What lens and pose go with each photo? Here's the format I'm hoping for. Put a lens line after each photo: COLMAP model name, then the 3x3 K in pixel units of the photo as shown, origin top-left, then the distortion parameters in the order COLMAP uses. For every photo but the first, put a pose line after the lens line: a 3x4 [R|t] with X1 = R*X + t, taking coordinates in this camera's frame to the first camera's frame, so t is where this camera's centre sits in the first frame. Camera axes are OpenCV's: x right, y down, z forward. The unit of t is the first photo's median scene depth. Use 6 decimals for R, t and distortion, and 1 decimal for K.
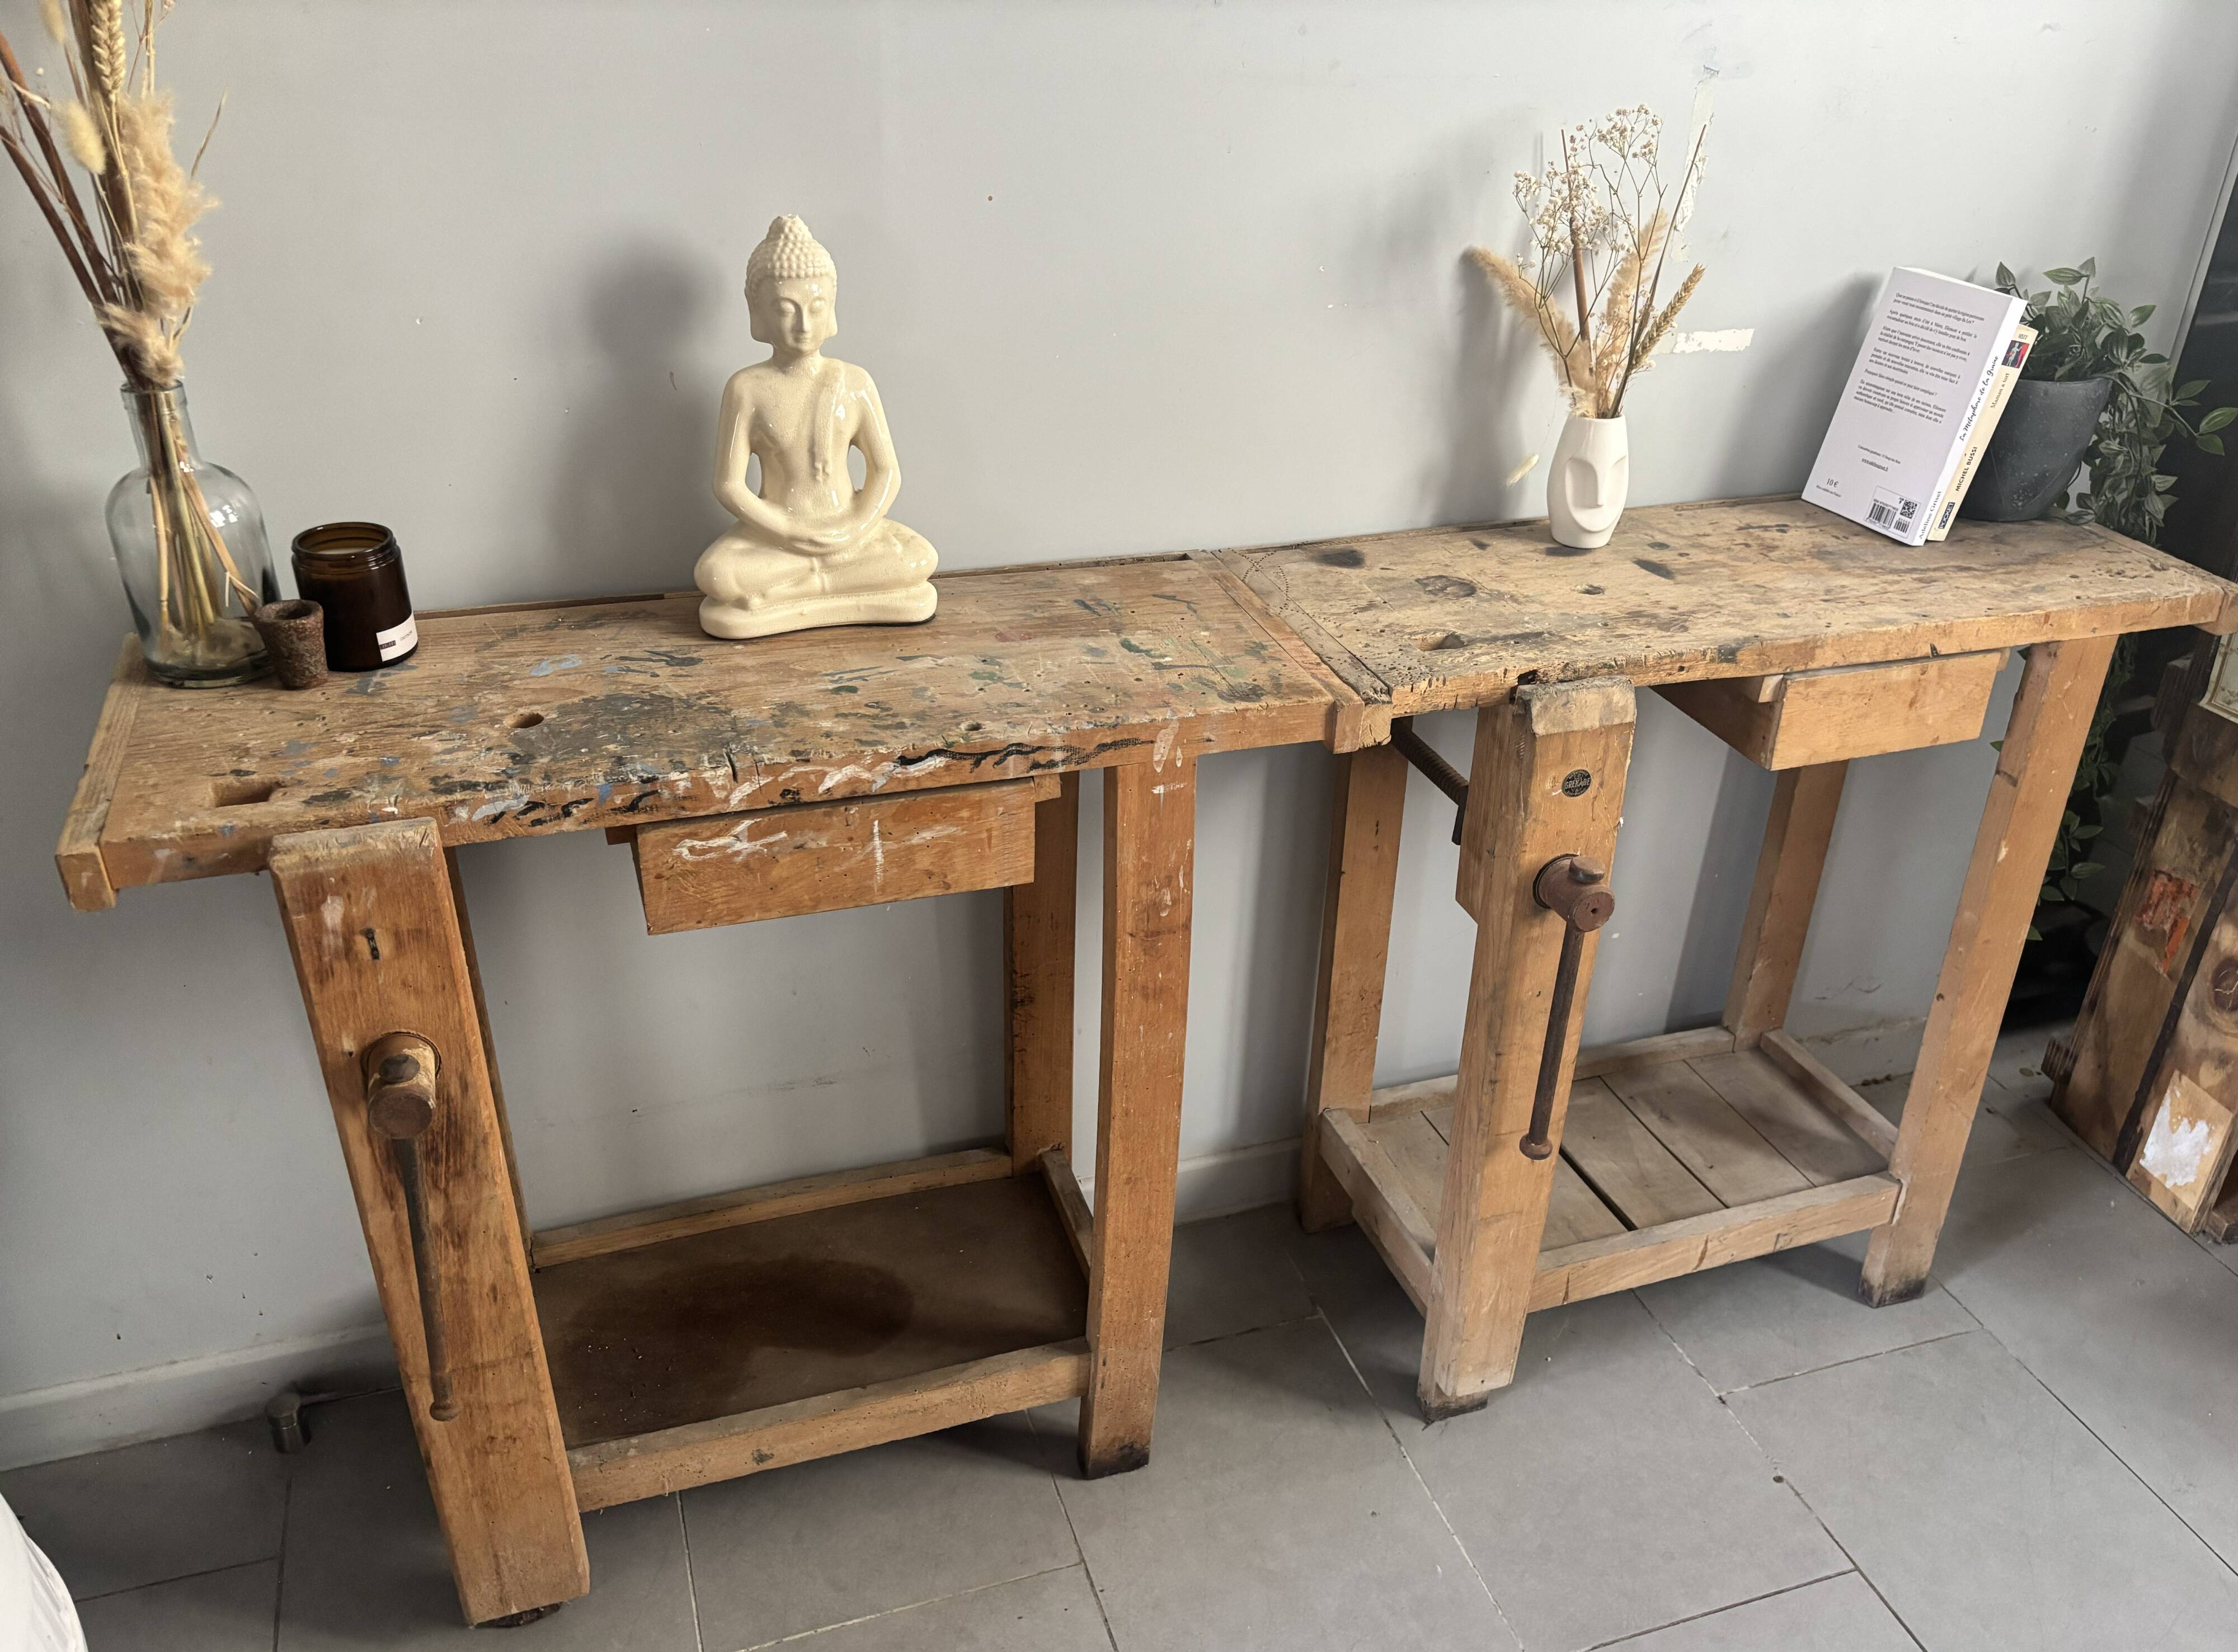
lens RADIAL K [[1828.4, 0, 1176.3], [0, 1828.4, 890.3], [0, 0, 1]] dist [0.044683, -0.047052]
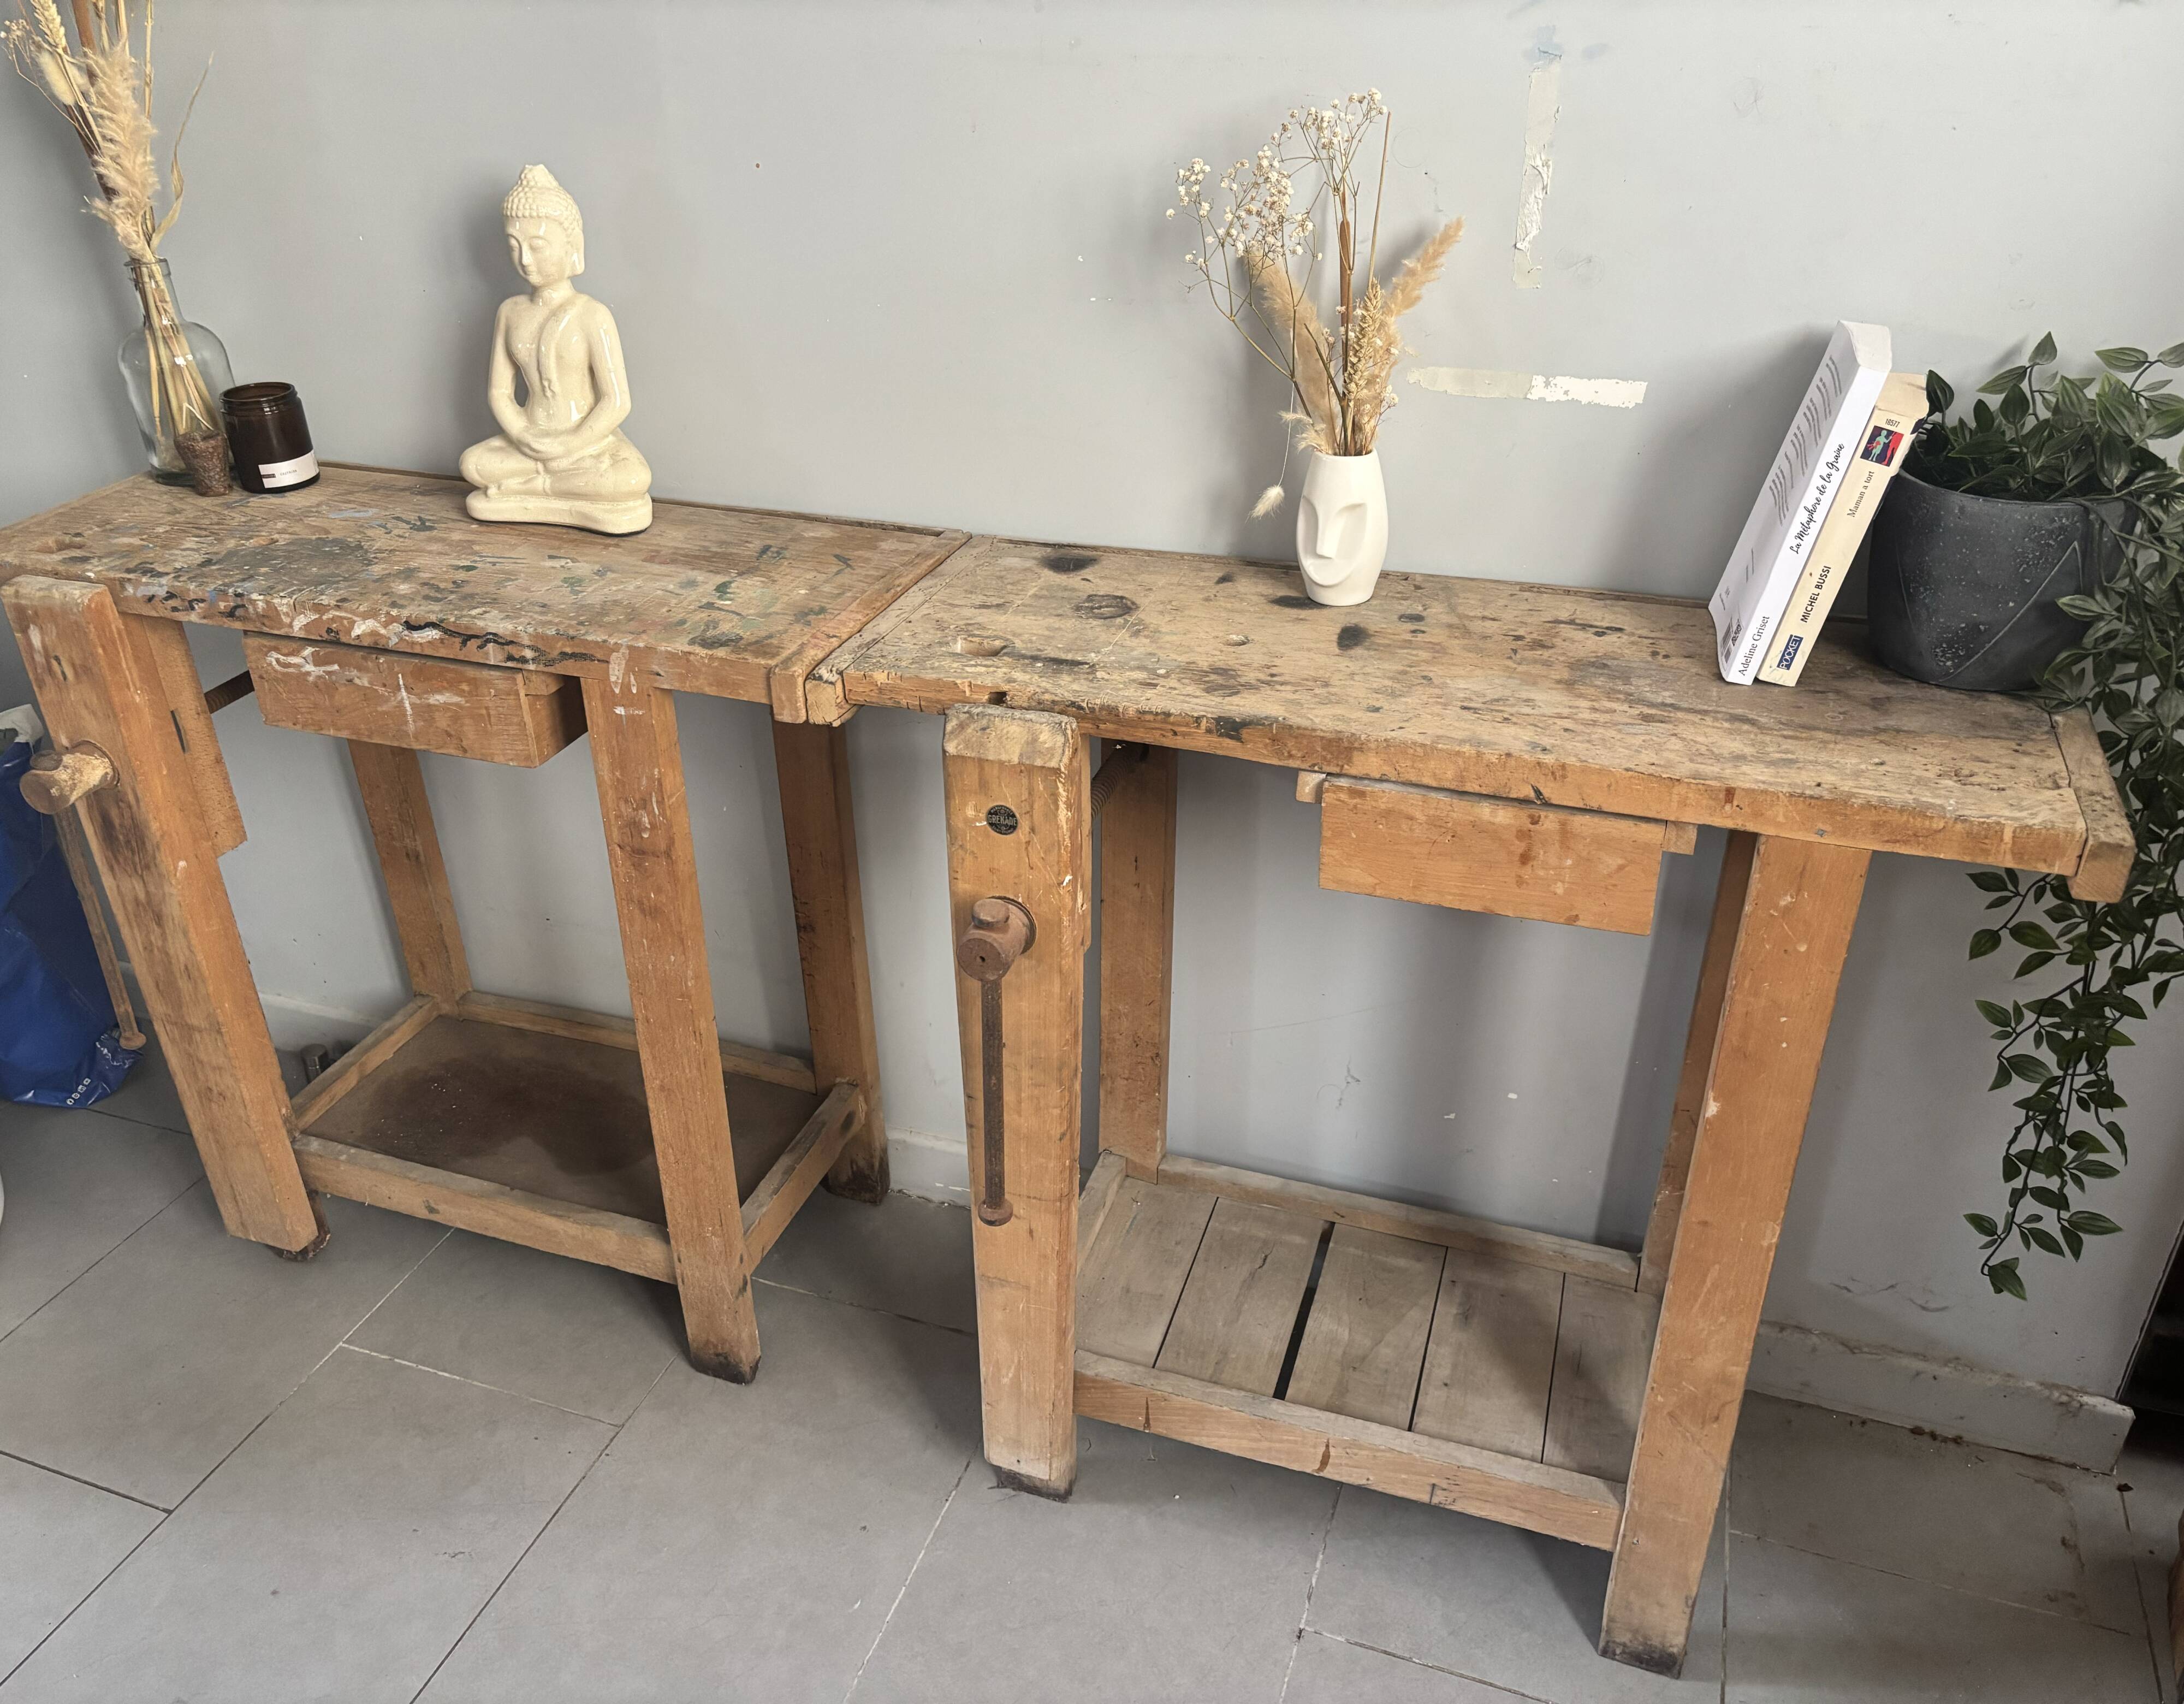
lens RADIAL K [[1752.0, 0, 1046.9], [0, 1752.0, 851.8], [0, 0, 1]] dist [0.039986, -0.016938]
pose [[0.764869, 0.262536, -0.588260, 0.694838], [-0.281533, 0.957591, 0.061309, -0.094892], [0.579409, 0.118721, 0.806344, 0.289899]]
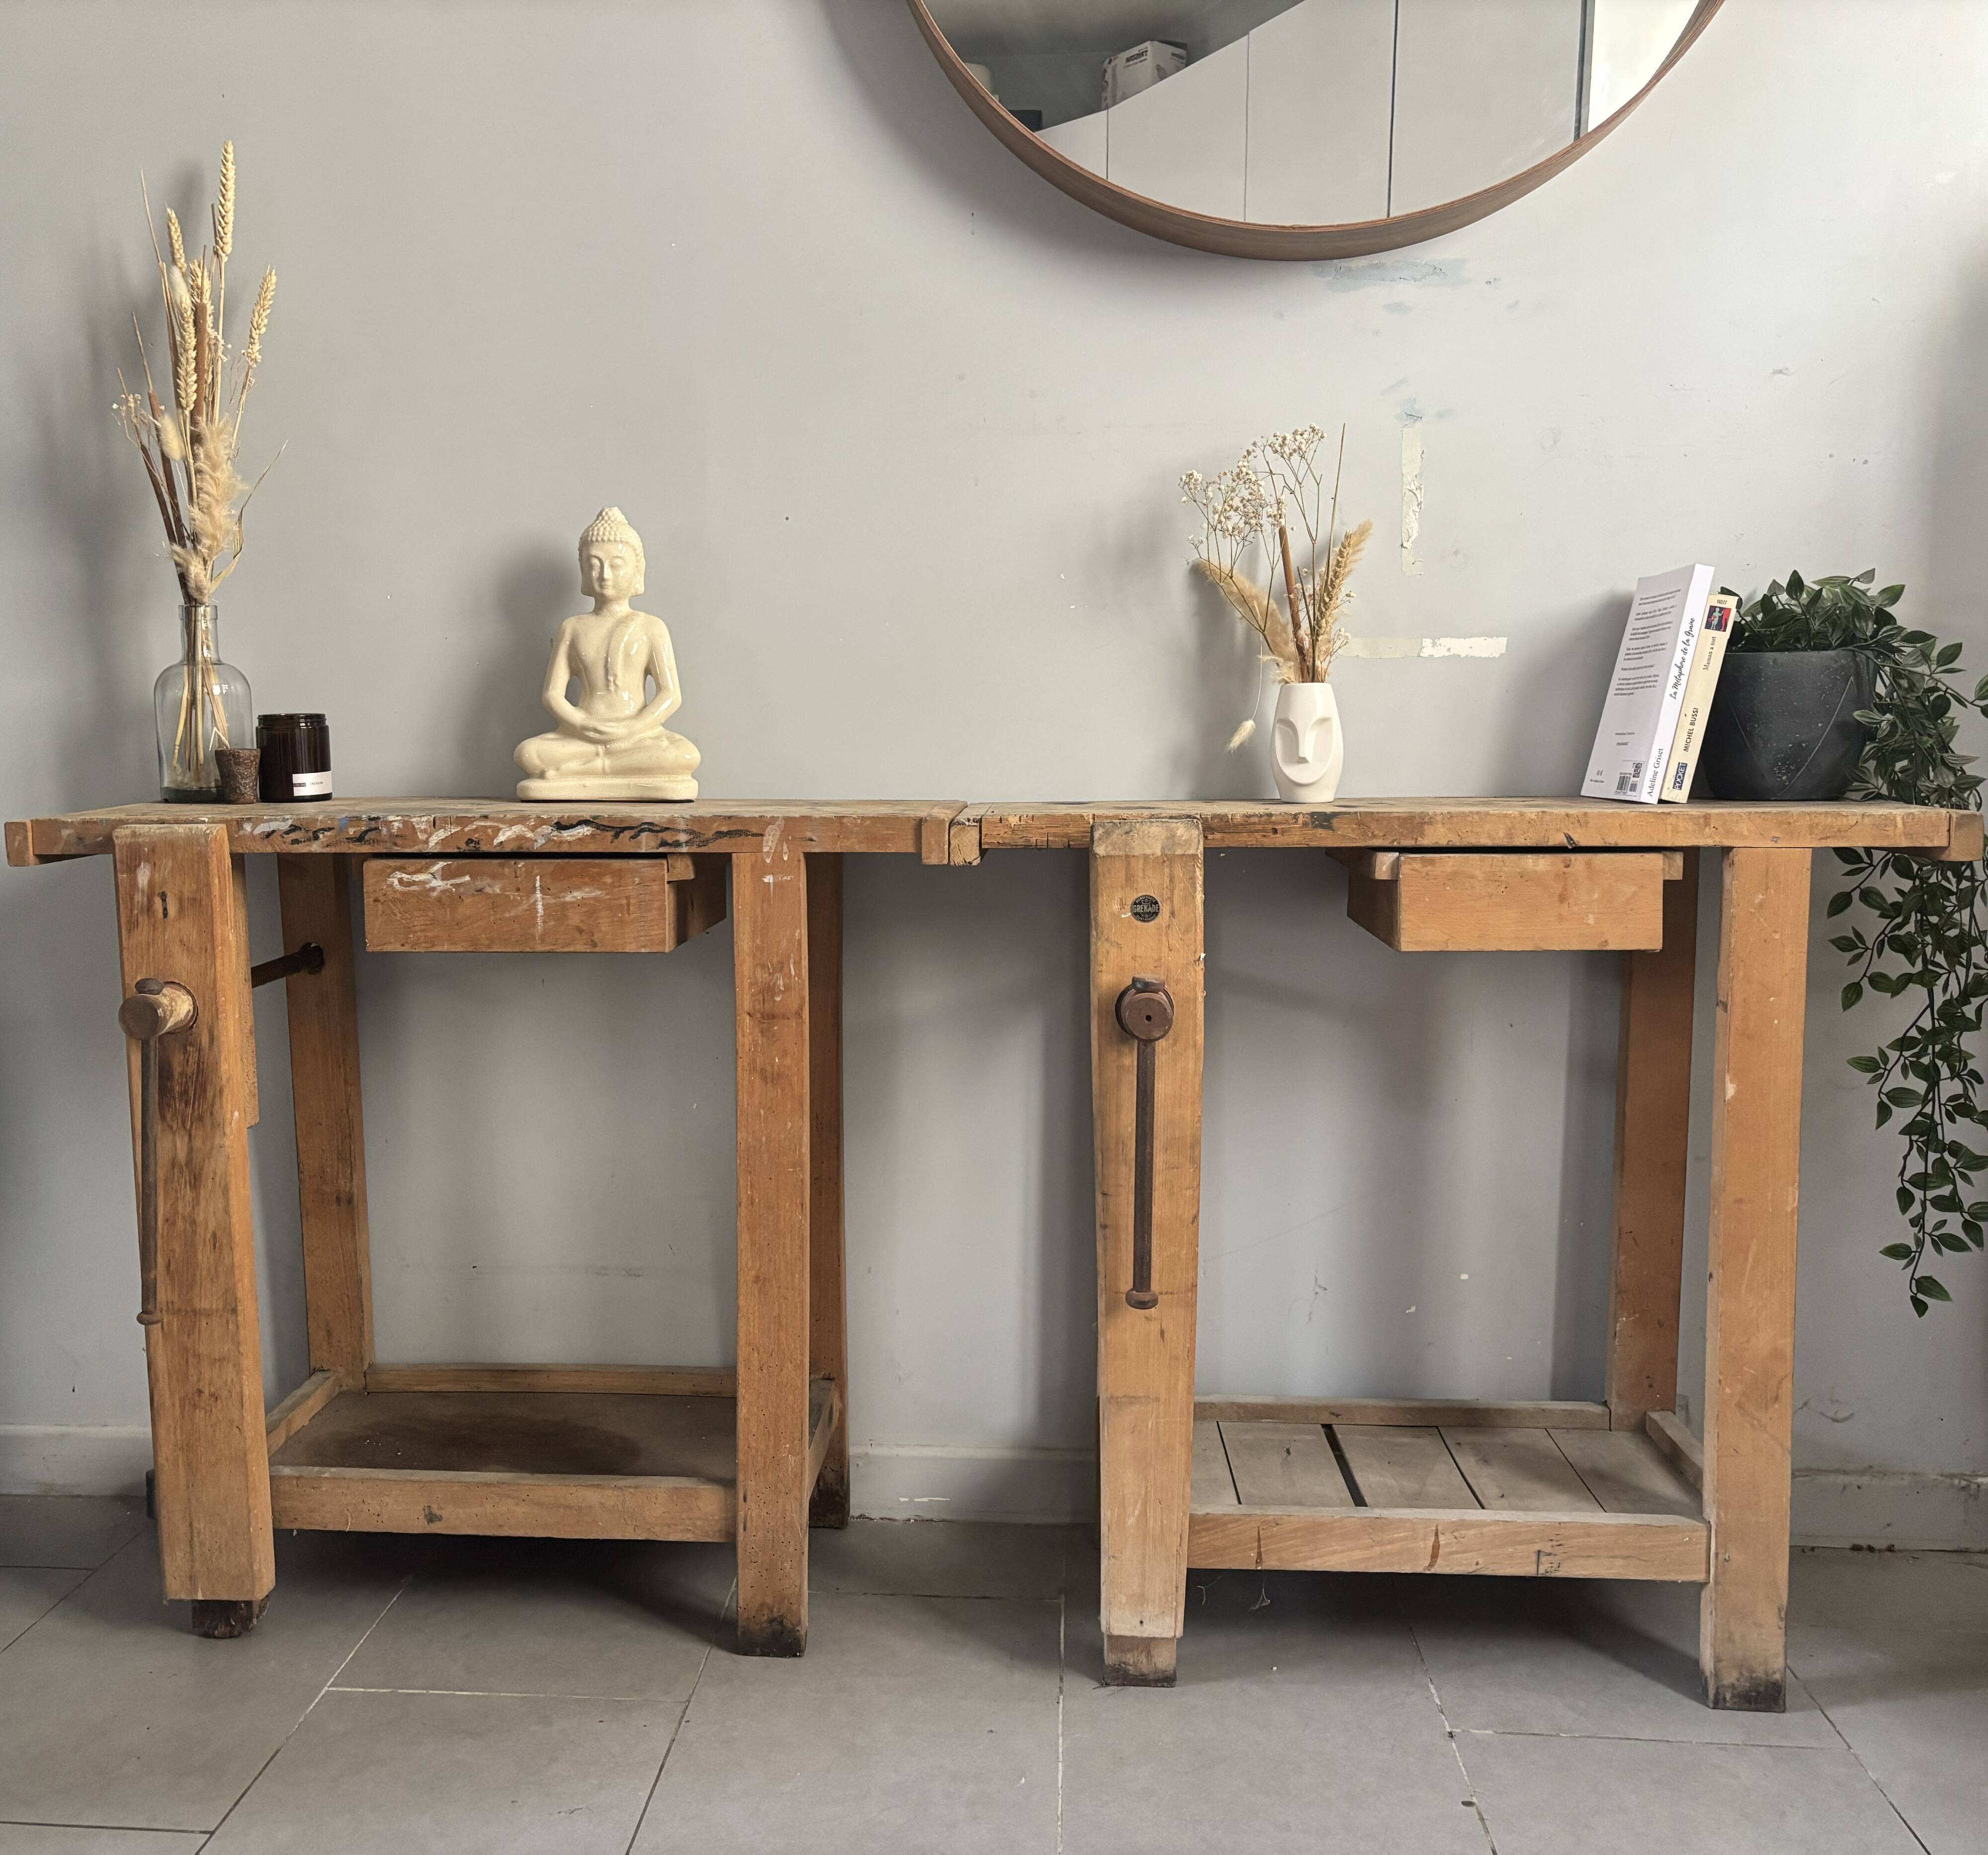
lens RADIAL K [[1901.9, 0, 912.6], [0, 1901.9, 912.8], [0, 0, 1]] dist [0.032315, 0.000000]
pose [[0.908954, -0.001898, -0.416891, 0.522618], [-0.173744, 0.907285, -0.382946, 0.373430], [0.378966, 0.420513, 0.824350, 0.010580]]
